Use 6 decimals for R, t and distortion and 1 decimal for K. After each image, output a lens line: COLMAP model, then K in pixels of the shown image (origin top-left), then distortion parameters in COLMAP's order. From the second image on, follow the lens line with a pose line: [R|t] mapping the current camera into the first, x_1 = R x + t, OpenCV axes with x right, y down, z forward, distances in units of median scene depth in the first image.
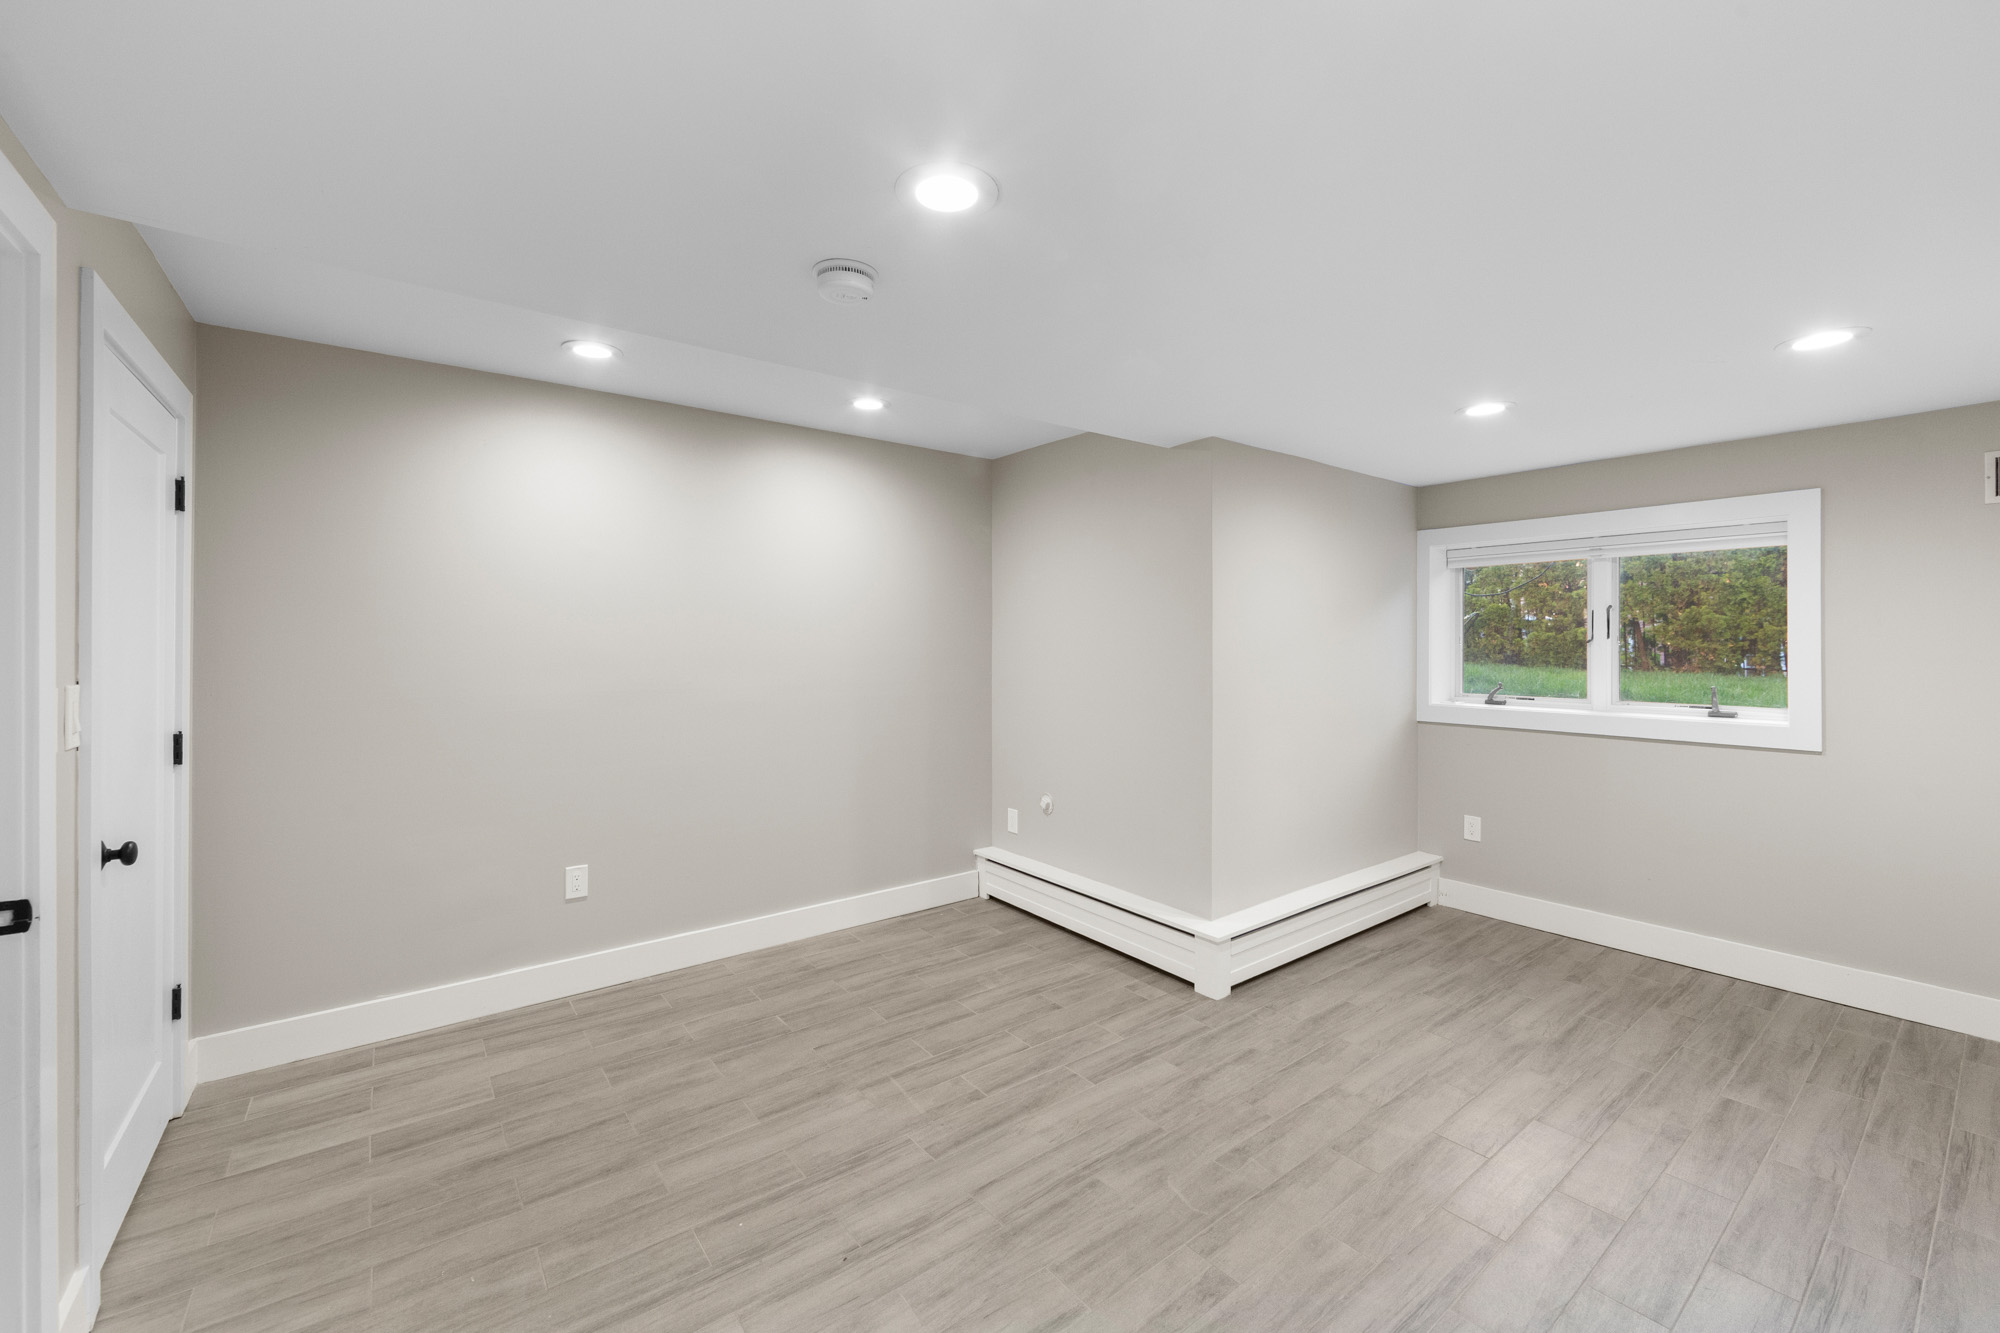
lens RADIAL K [[804.7, 0, 1001.8], [0, 804.7, 635.5], [0, 0, 1]] dist [-0.001645, -0.000234]
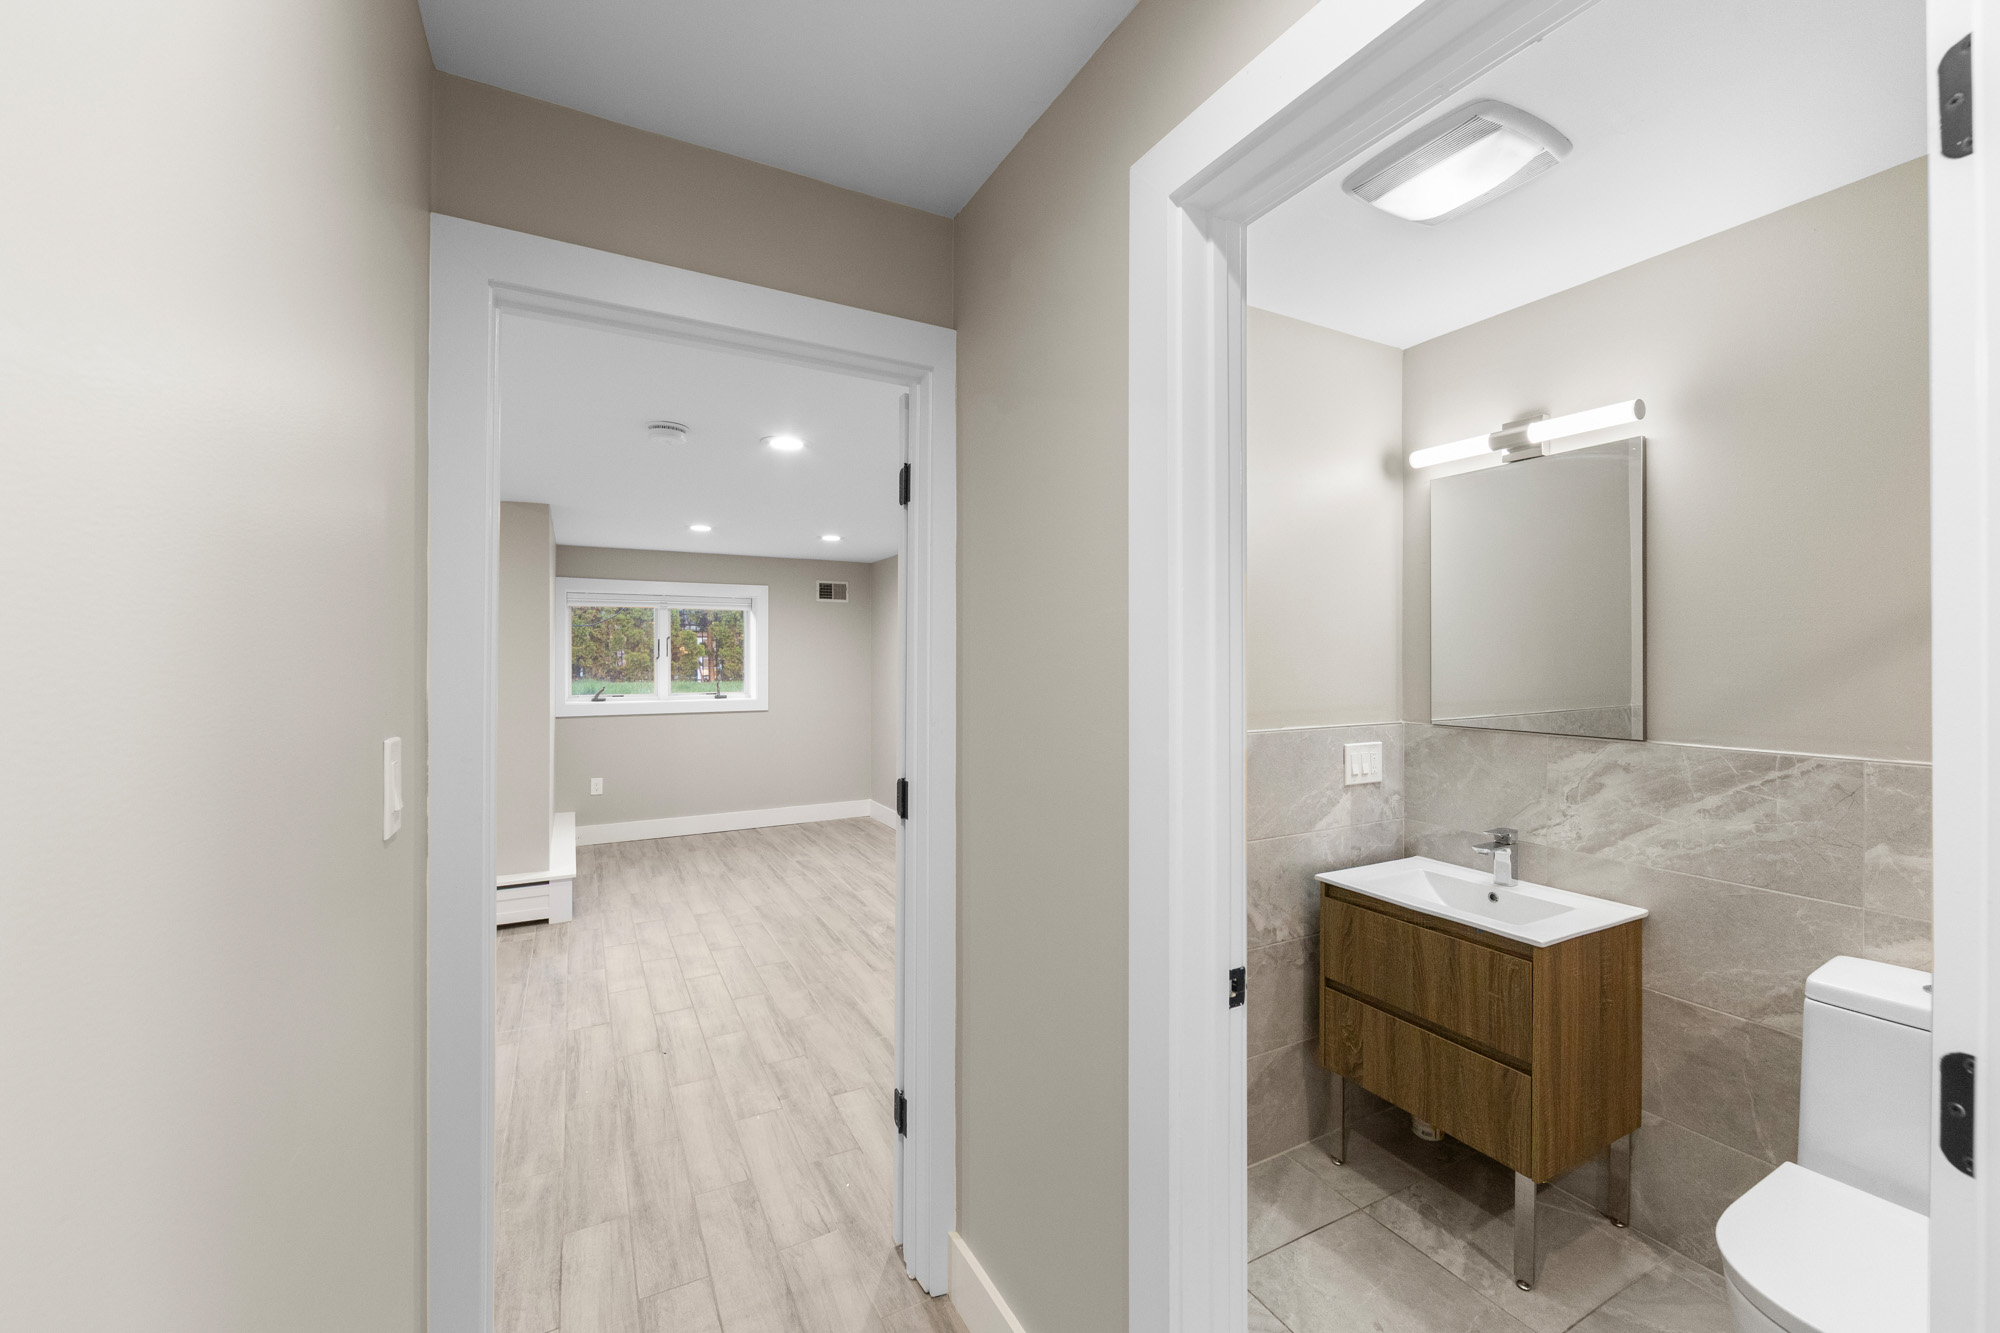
lens RADIAL K [[786.7, 0, 1002.5], [0, 786.7, 652.8], [0, 0, 1]] dist [0.000528, -0.000196]
pose [[0.161325, -0.000434, 0.986901, -0.817285], [-0.005249, 0.999985, 0.001298, -0.009923], [-0.986887, -0.005389, 0.161320, 0.048714]]
